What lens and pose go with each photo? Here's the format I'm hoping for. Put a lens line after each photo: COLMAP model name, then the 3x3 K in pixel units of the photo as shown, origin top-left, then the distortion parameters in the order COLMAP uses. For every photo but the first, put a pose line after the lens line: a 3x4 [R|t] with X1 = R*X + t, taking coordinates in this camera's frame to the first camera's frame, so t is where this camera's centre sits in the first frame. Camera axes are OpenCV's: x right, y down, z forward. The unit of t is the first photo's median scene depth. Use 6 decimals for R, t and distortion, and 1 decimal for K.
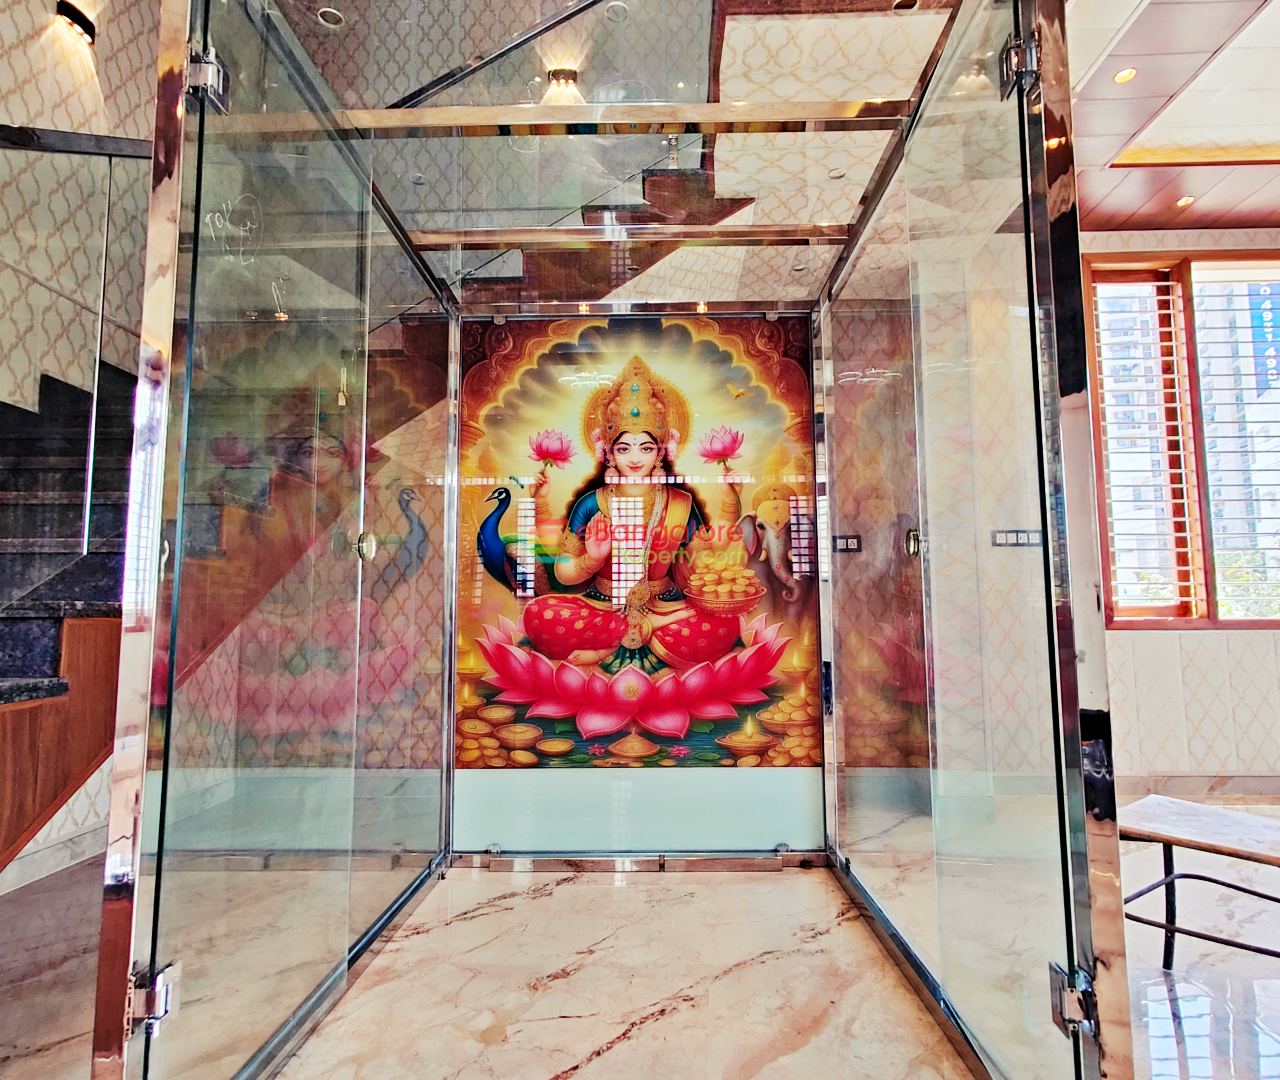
lens RADIAL K [[743.3, 0, 639.2], [0, 743.3, 544.9], [0, 0, 1]] dist [0.007360, -0.000057]
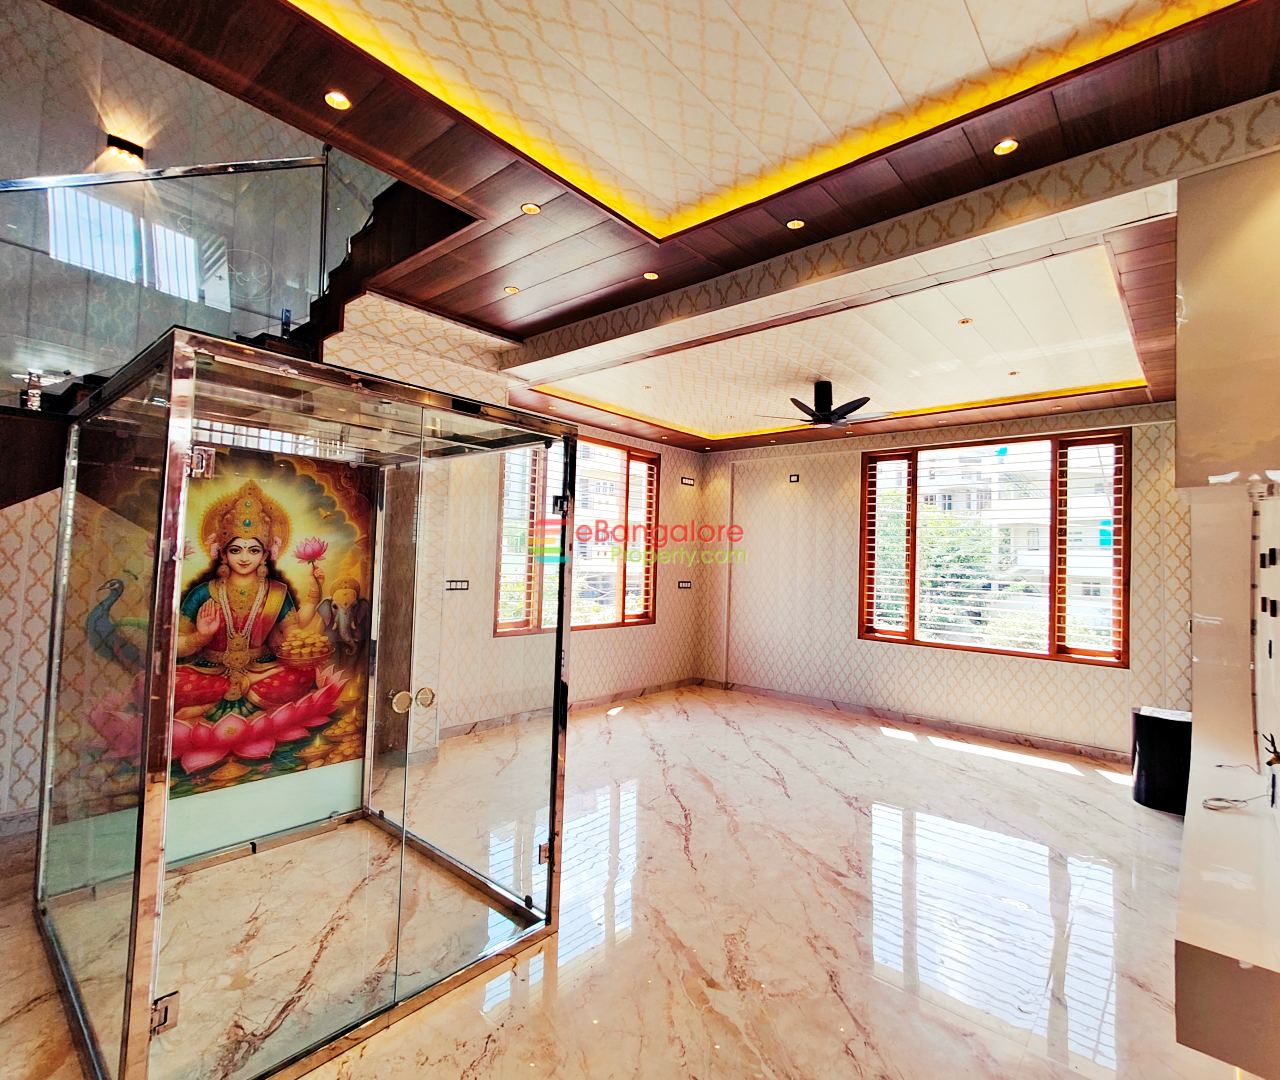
lens RADIAL K [[632.7, 0, 642.7], [0, 632.7, 542.2], [0, 0, 1]] dist [0.004509, -0.000535]
pose [[0.630891, 0.055401, 0.773891, -0.443622], [-0.116223, 0.992941, 0.023665, -0.258411], [-0.767117, -0.104874, 0.632877, -0.272223]]
